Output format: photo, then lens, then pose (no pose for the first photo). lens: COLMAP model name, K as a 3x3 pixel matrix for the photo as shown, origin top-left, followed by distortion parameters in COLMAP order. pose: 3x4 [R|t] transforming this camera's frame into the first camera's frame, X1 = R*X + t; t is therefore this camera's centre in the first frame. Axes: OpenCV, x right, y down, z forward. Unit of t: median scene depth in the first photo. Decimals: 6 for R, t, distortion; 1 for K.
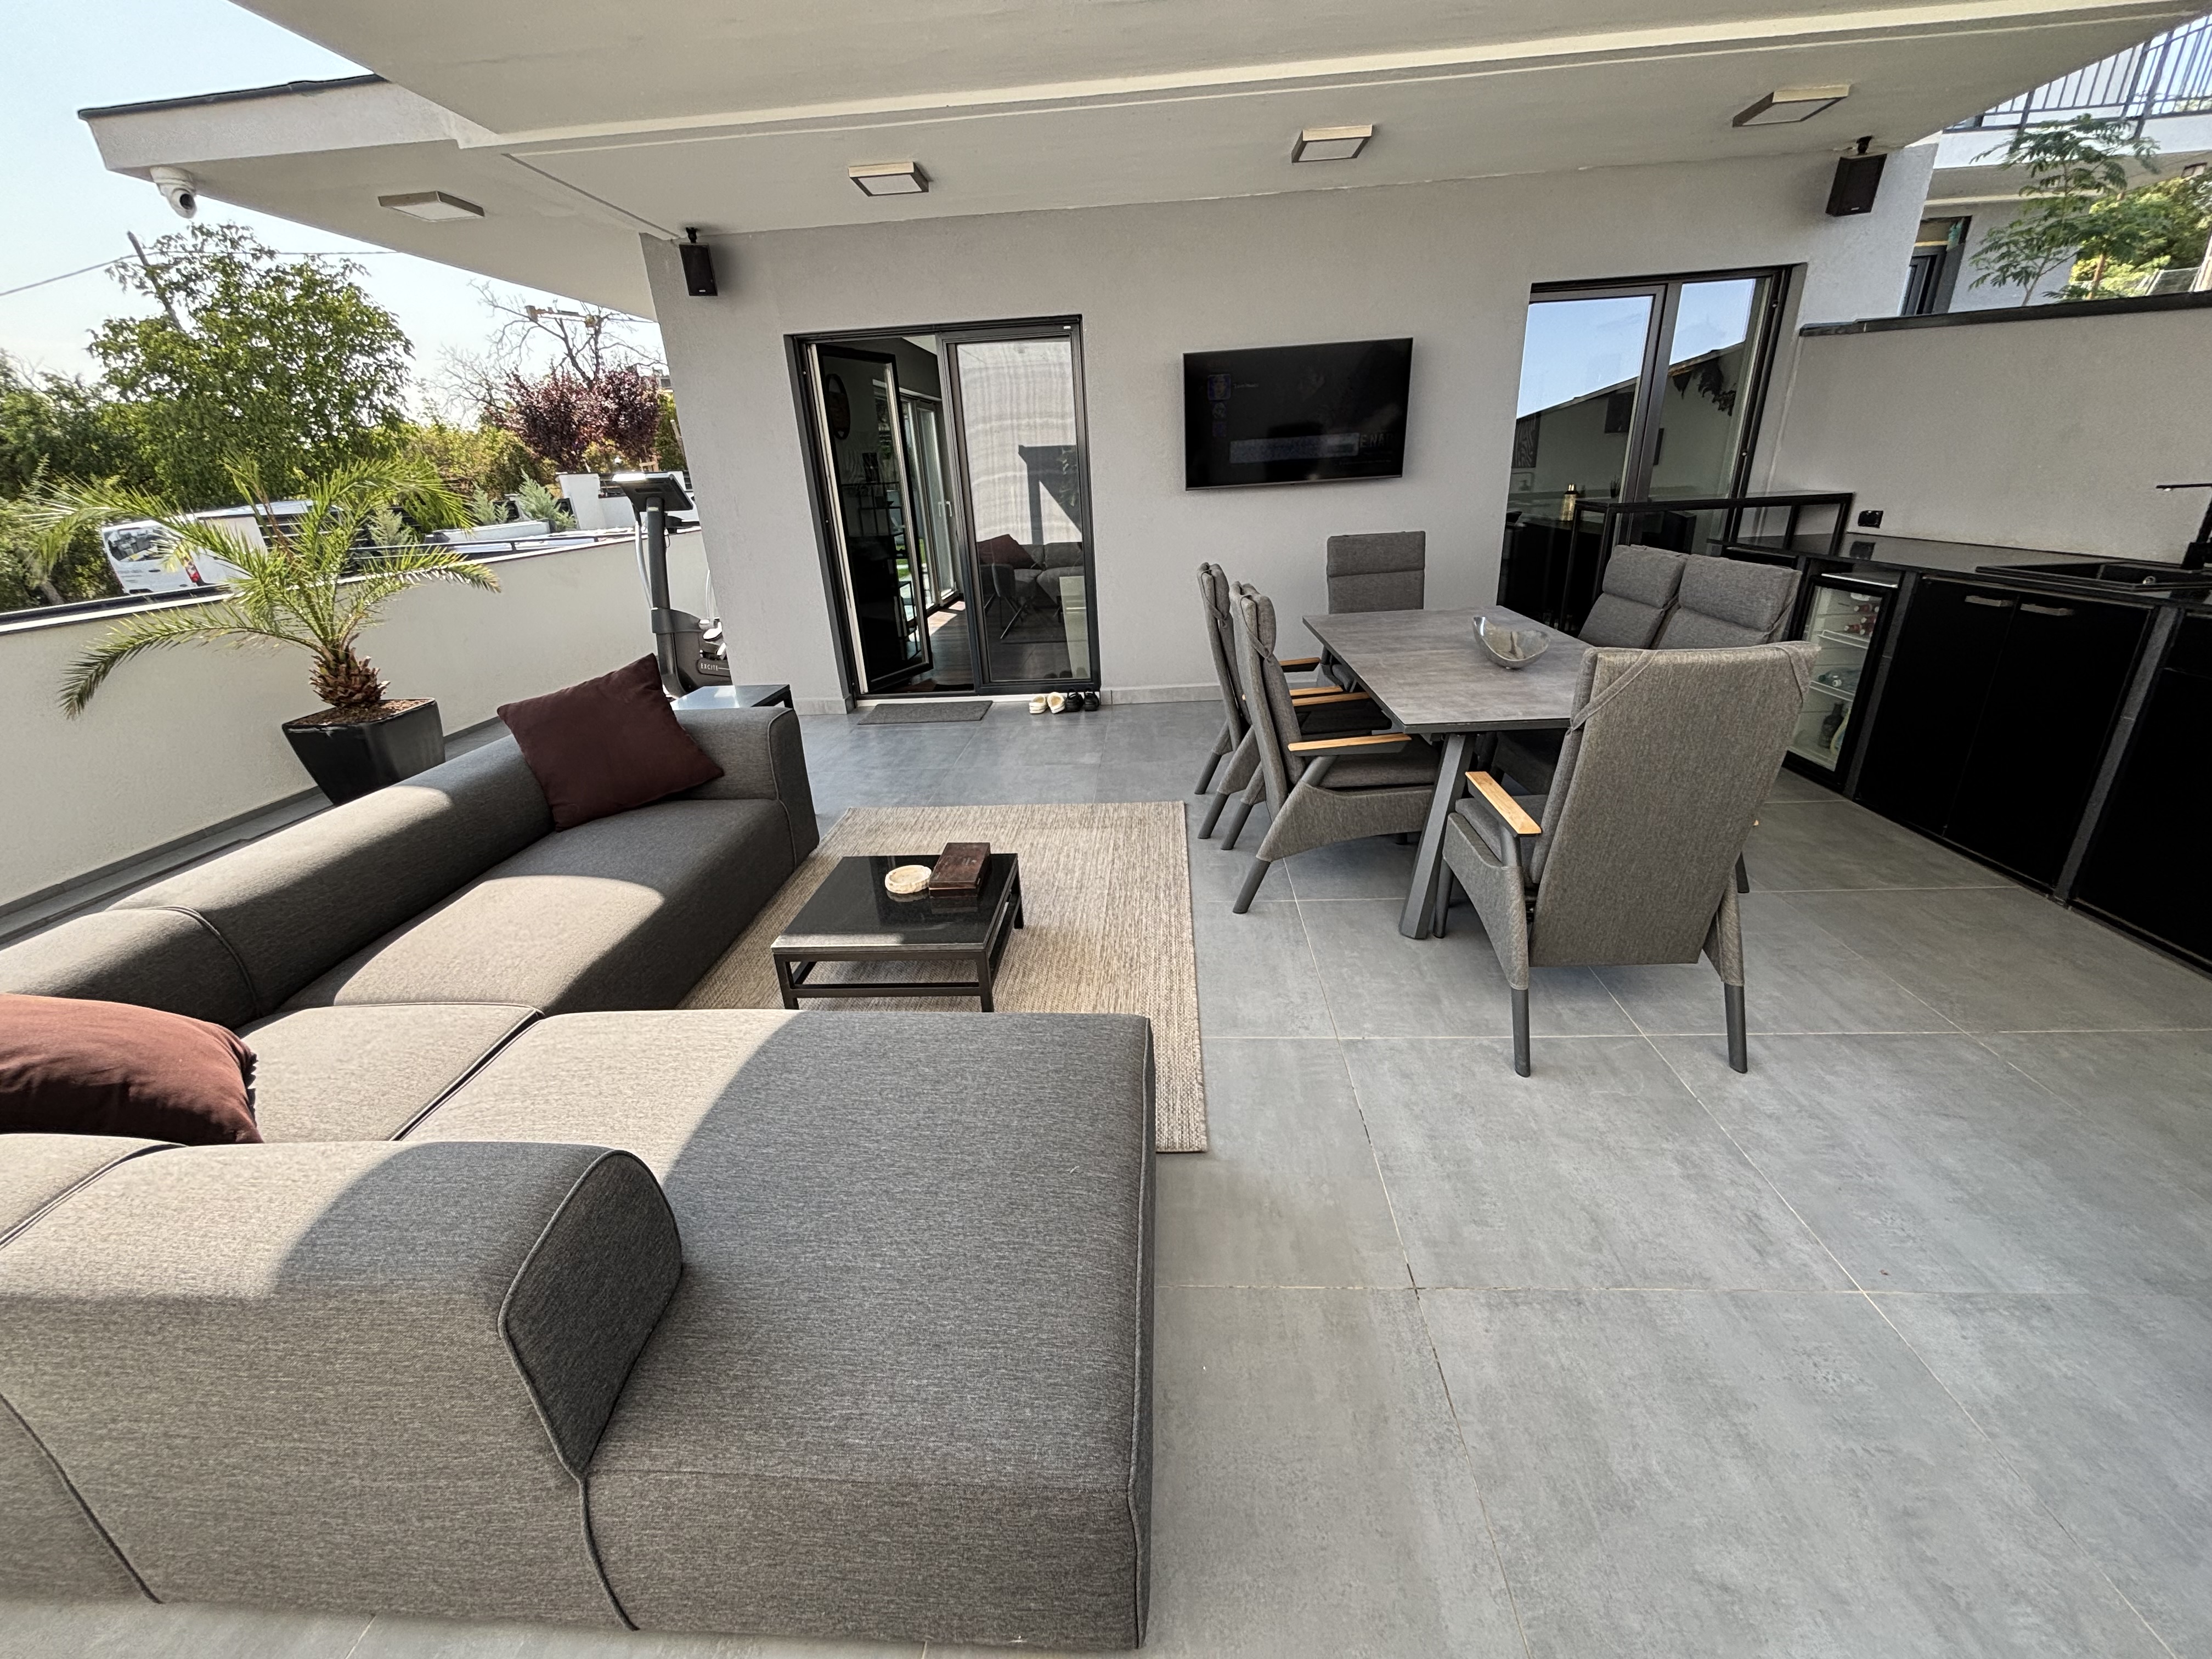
lens RADIAL K [[891.5, 0, 1105.7], [0, 891.5, 814.8], [0, 0, 1]] dist [0.003224, -0.002166]
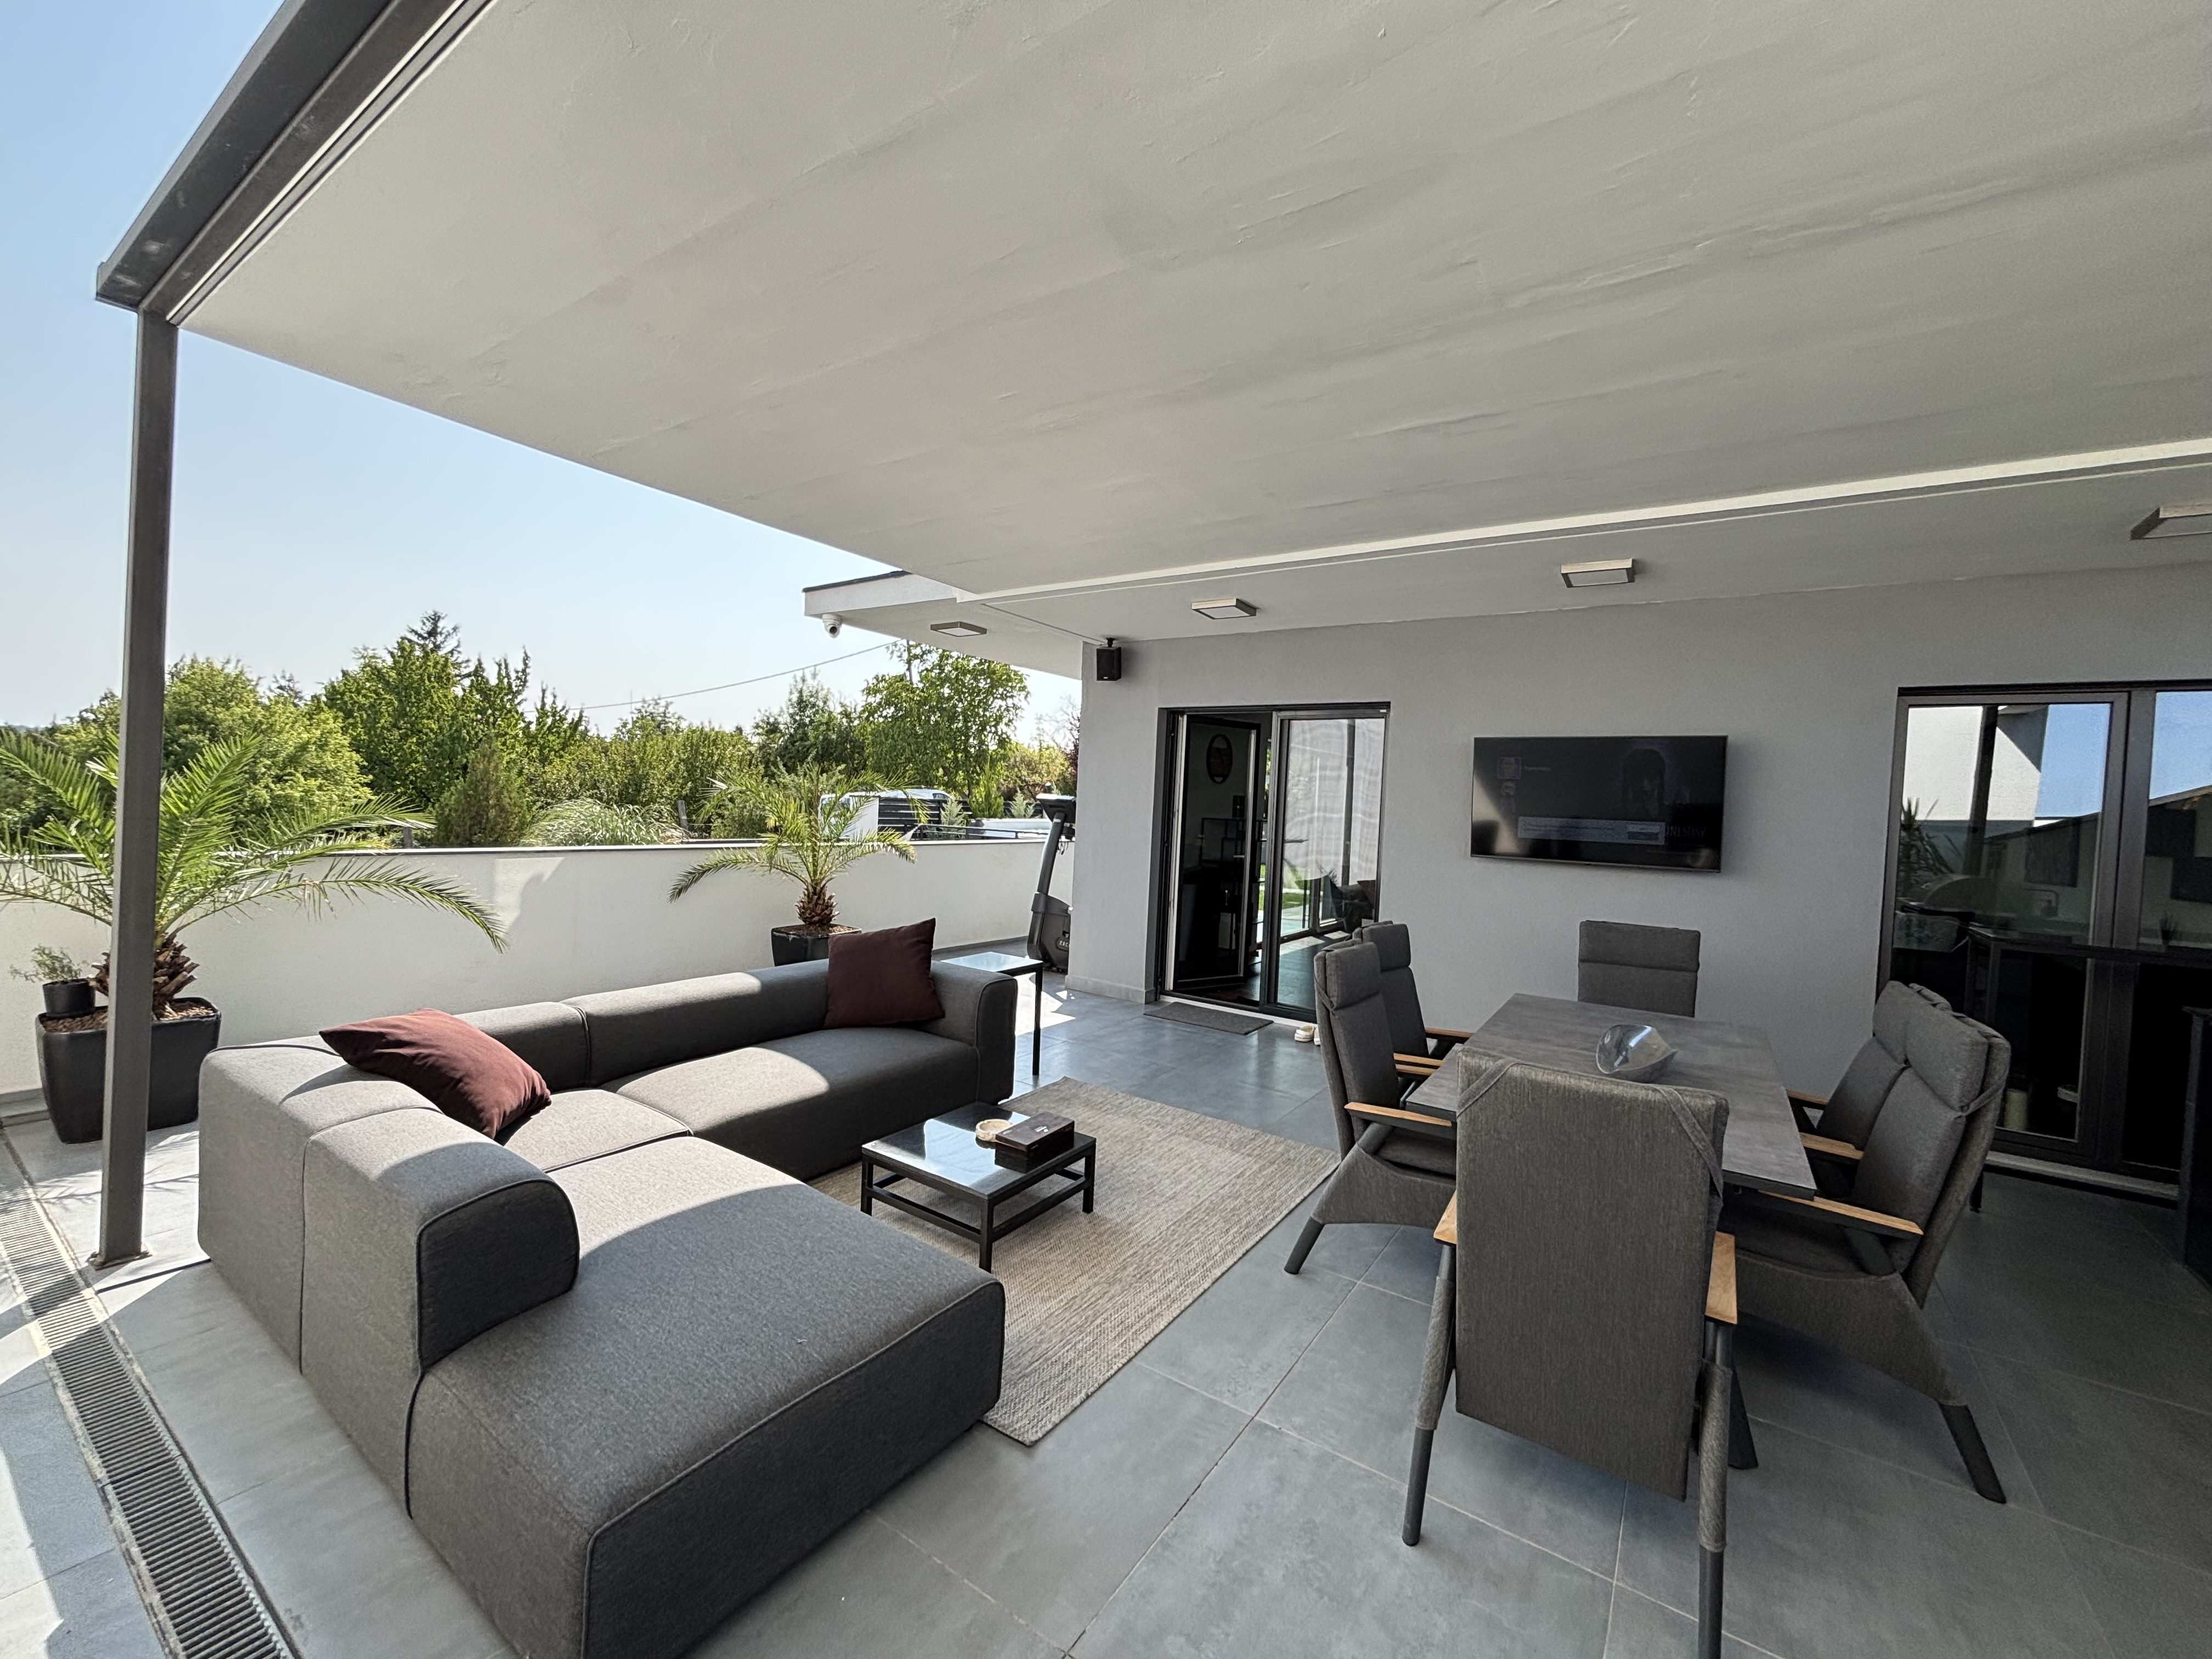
lens RADIAL K [[884.1, 0, 1114.5], [0, 884.1, 818.7], [0, 0, 1]] dist [0.000617, -0.007563]
pose [[0.855950, 0.100543, -0.507188, 0.262290], [-0.269541, 0.923851, -0.271747, -0.018895], [0.441244, 0.369310, 0.817871, -0.026328]]
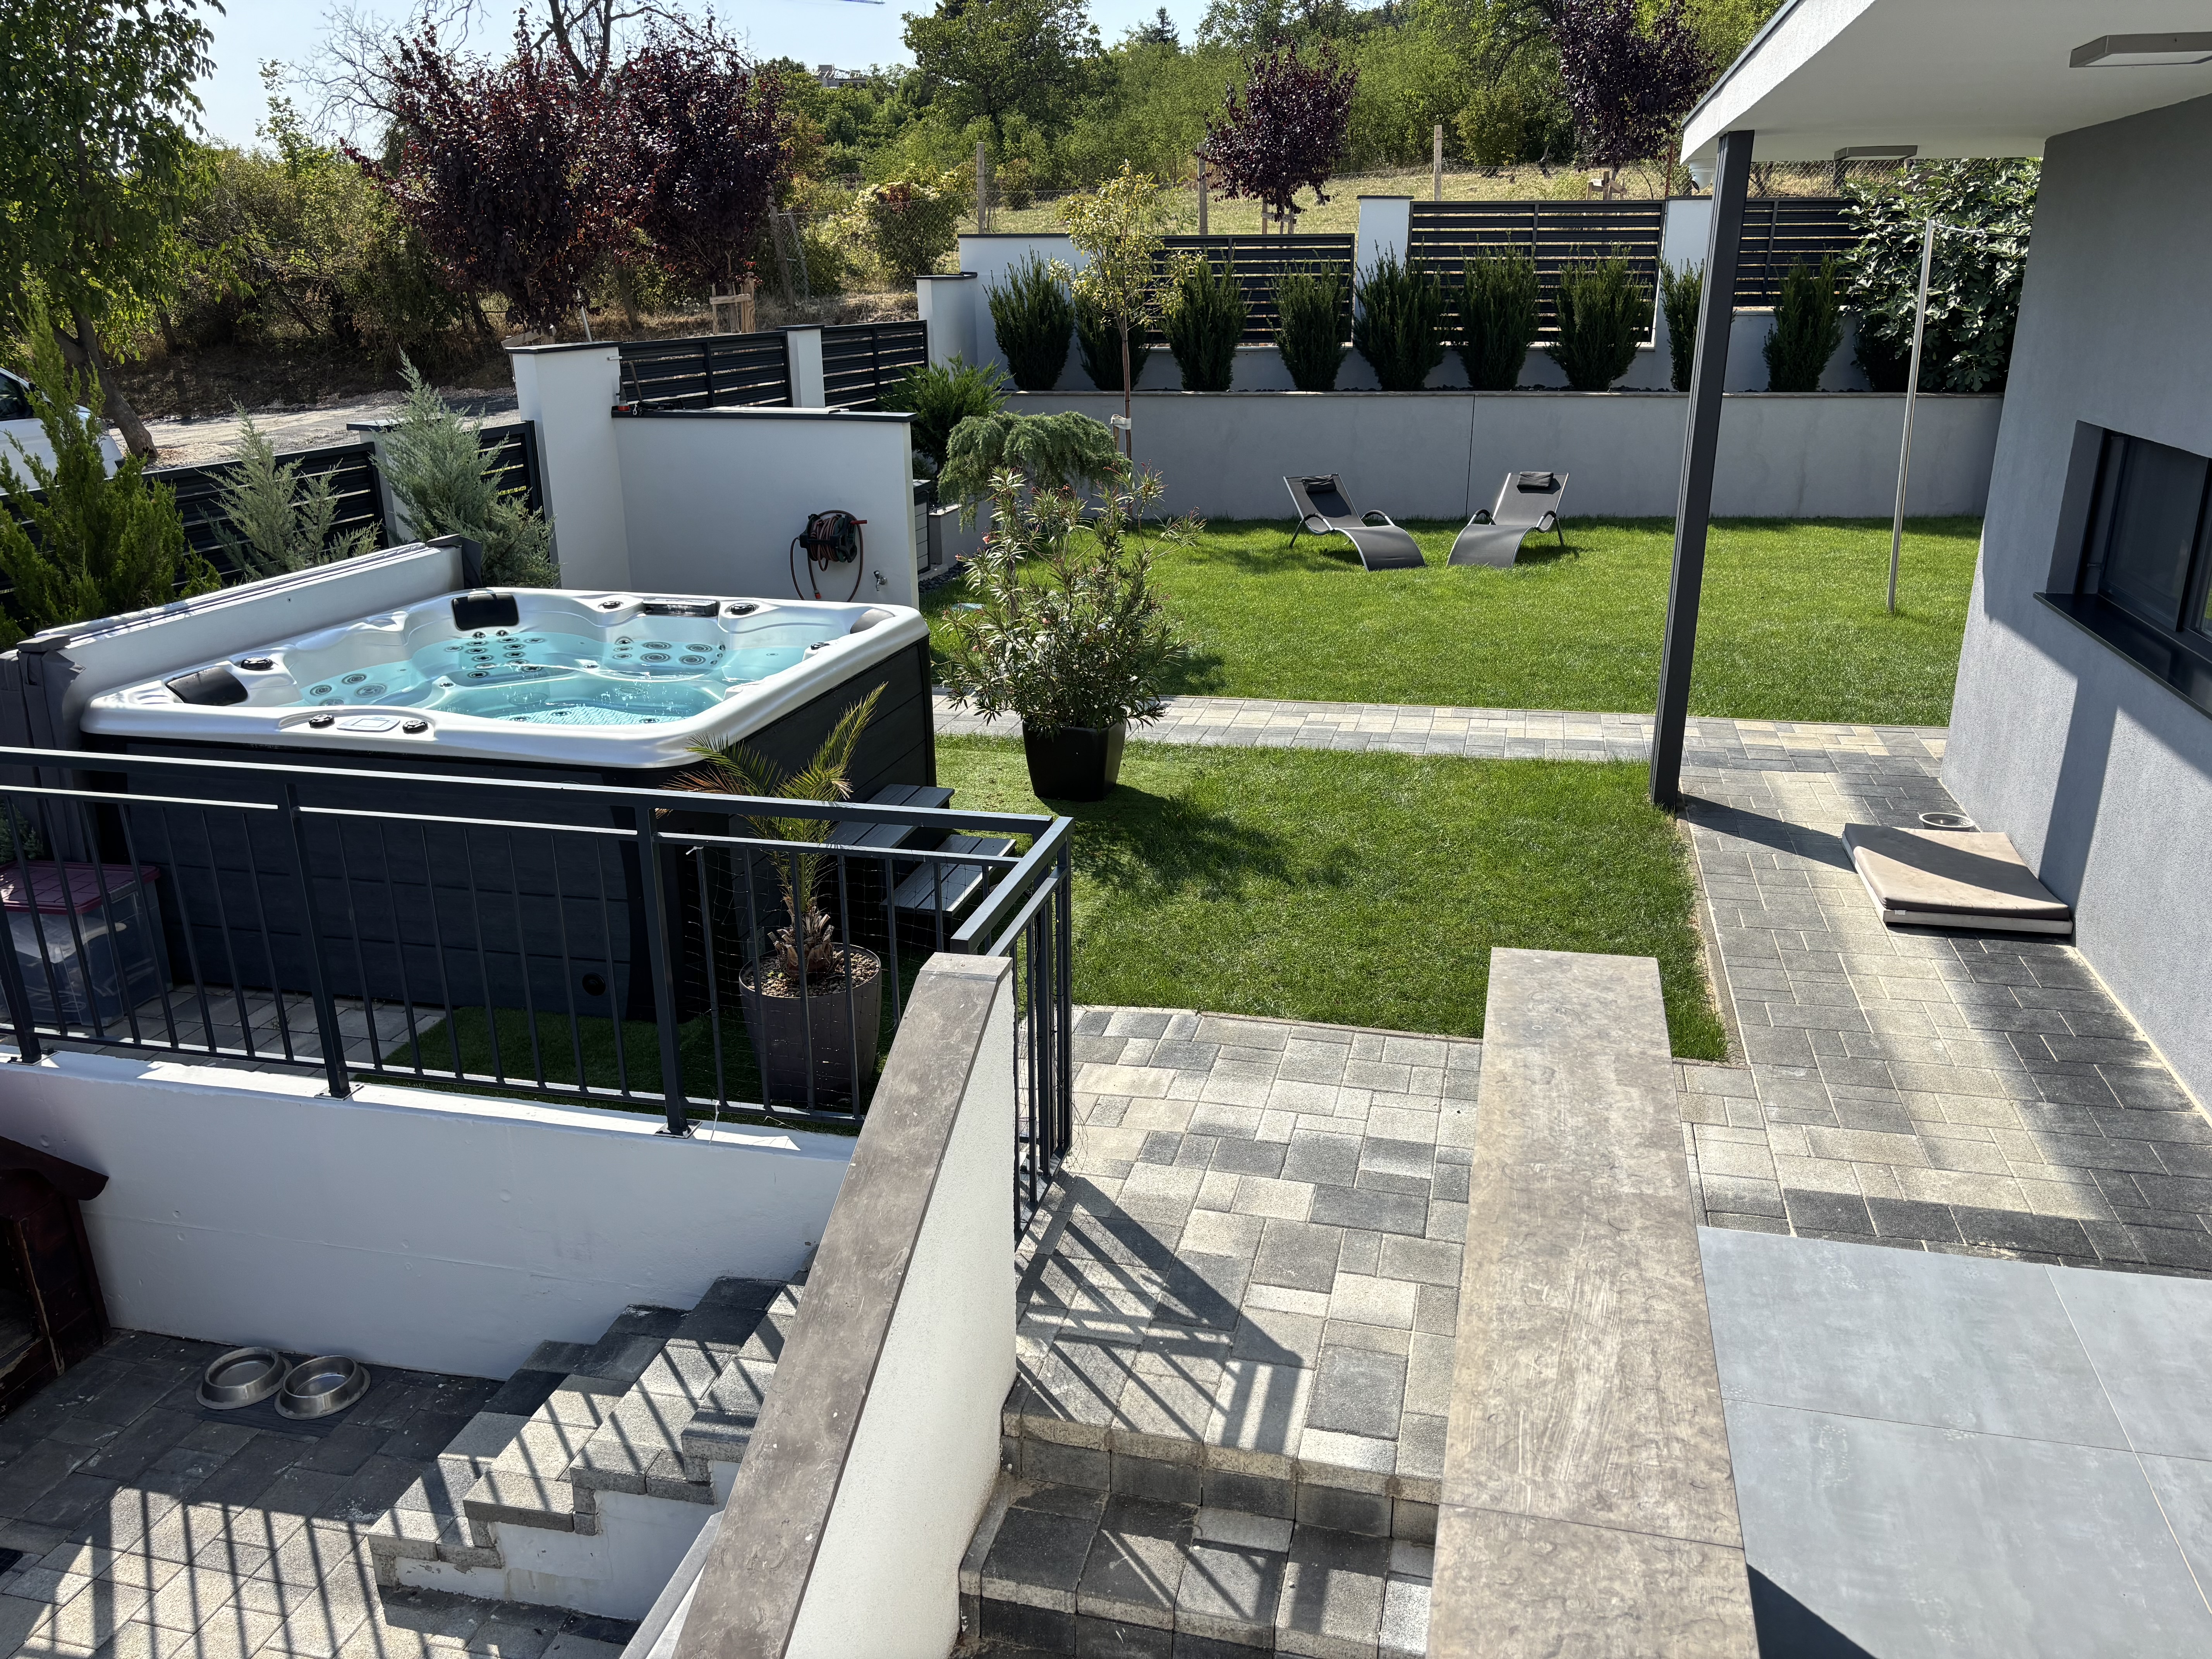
lens RADIAL K [[1664.9, 0, 1106.0], [0, 1664.9, 829.5], [0, 0, 1]] dist [0.010002, 0.002090]
pose [[0.980479, 0.105866, -0.165691, -0.854664], [-0.112711, 0.993098, -0.032439, -0.652901], [0.161113, 0.050481, 0.985644, 1.344401]]
